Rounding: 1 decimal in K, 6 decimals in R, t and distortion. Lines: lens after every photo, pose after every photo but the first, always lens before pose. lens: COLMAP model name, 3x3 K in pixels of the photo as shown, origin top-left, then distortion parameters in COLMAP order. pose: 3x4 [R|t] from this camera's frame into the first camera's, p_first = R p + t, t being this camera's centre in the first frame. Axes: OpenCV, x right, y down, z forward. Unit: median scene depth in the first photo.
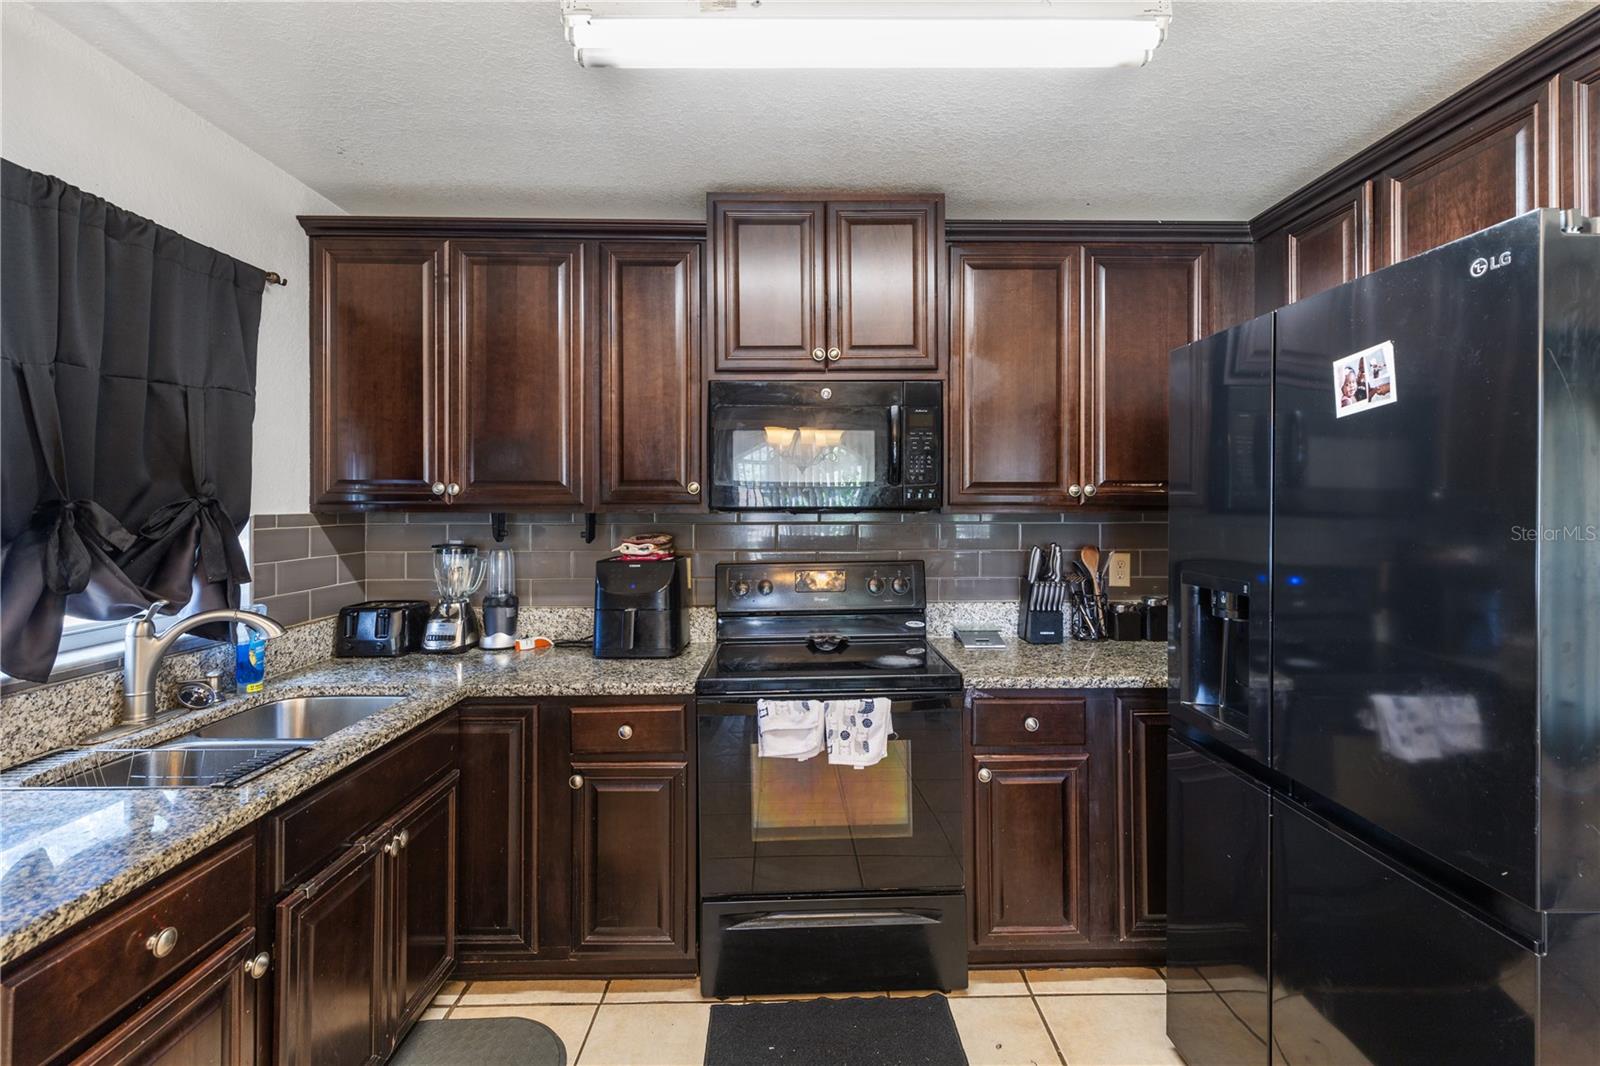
lens RADIAL K [[733.5, 0, 803.6], [0, 733.5, 501.7], [0, 0, 1]] dist [0.003727, 0.000033]
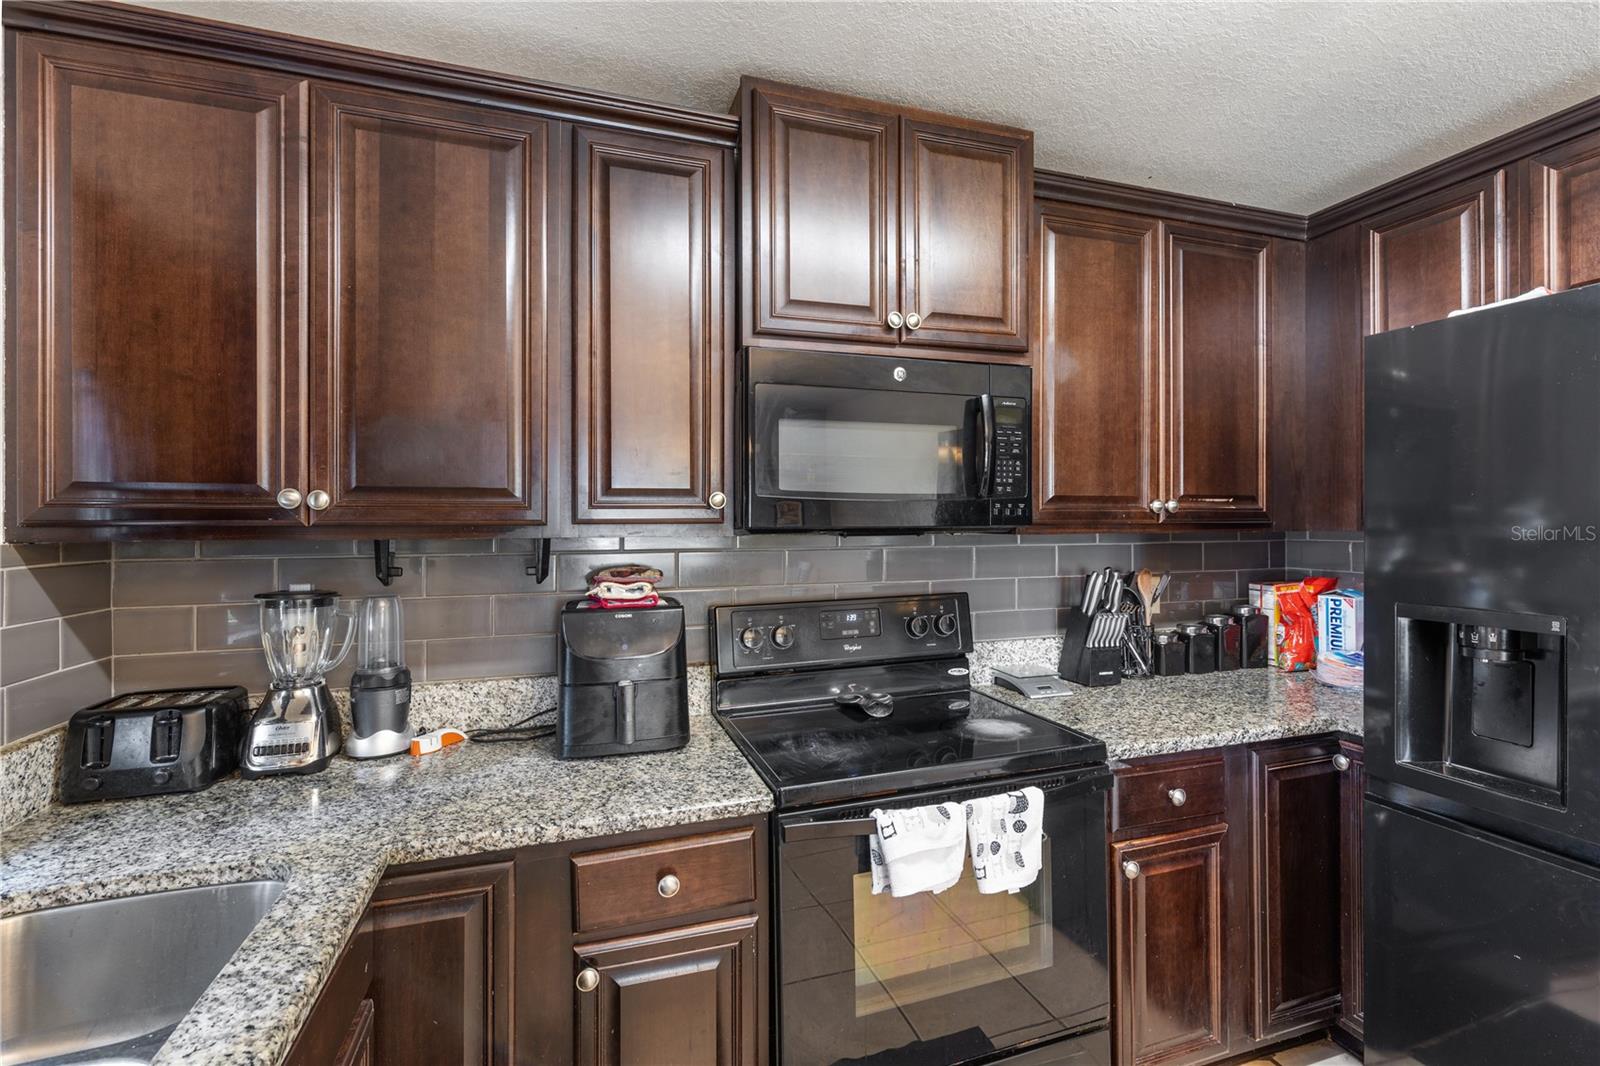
lens RADIAL K [[725.5, 0, 802.0], [0, 725.5, 519.1], [0, 0, 1]] dist [0.001453, 0.000005]
pose [[0.953705, -0.001821, 0.300737, -0.285406], [0.003209, 0.999986, -0.004120, 0.002001], [-0.300725, 0.004894, 0.953698, 0.329602]]
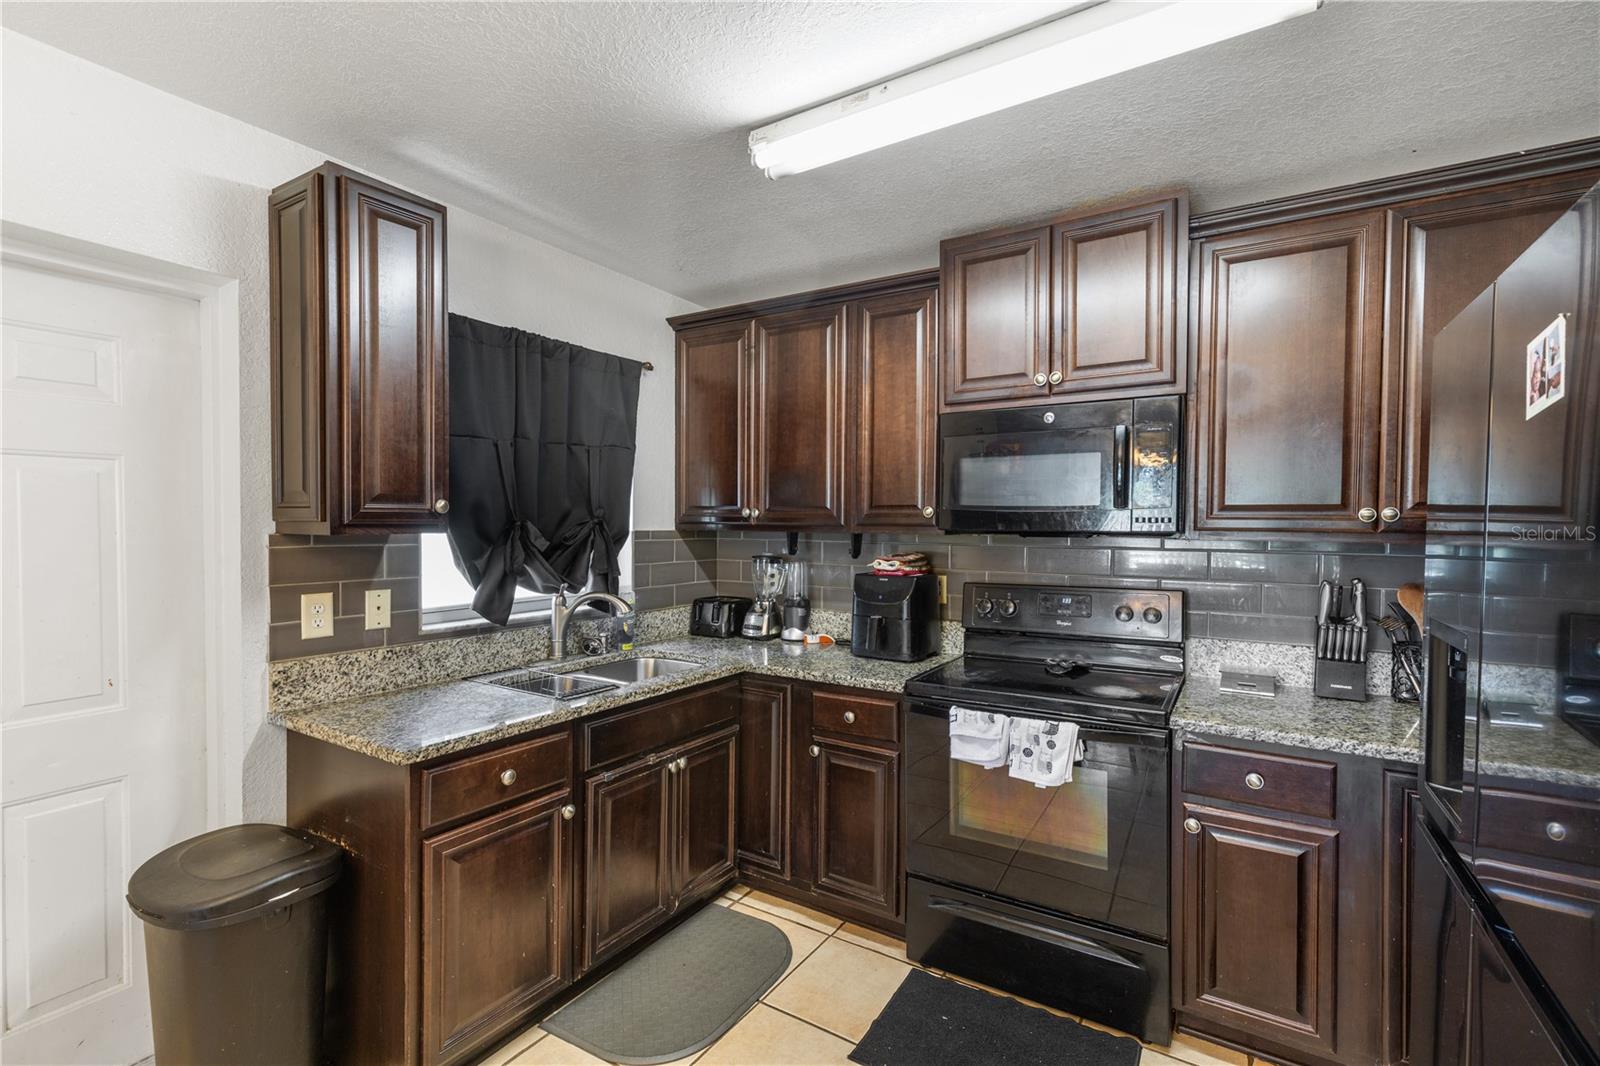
lens RADIAL K [[713.1, 0, 804.7], [0, 713.1, 538.5], [0, 0, 1]] dist [0.000413, -0.000334]
pose [[0.837180, 0.020052, -0.546560, 0.287750], [-0.008423, 0.999682, 0.023774, -0.002621], [0.546863, -0.015299, 0.837082, -0.004210]]
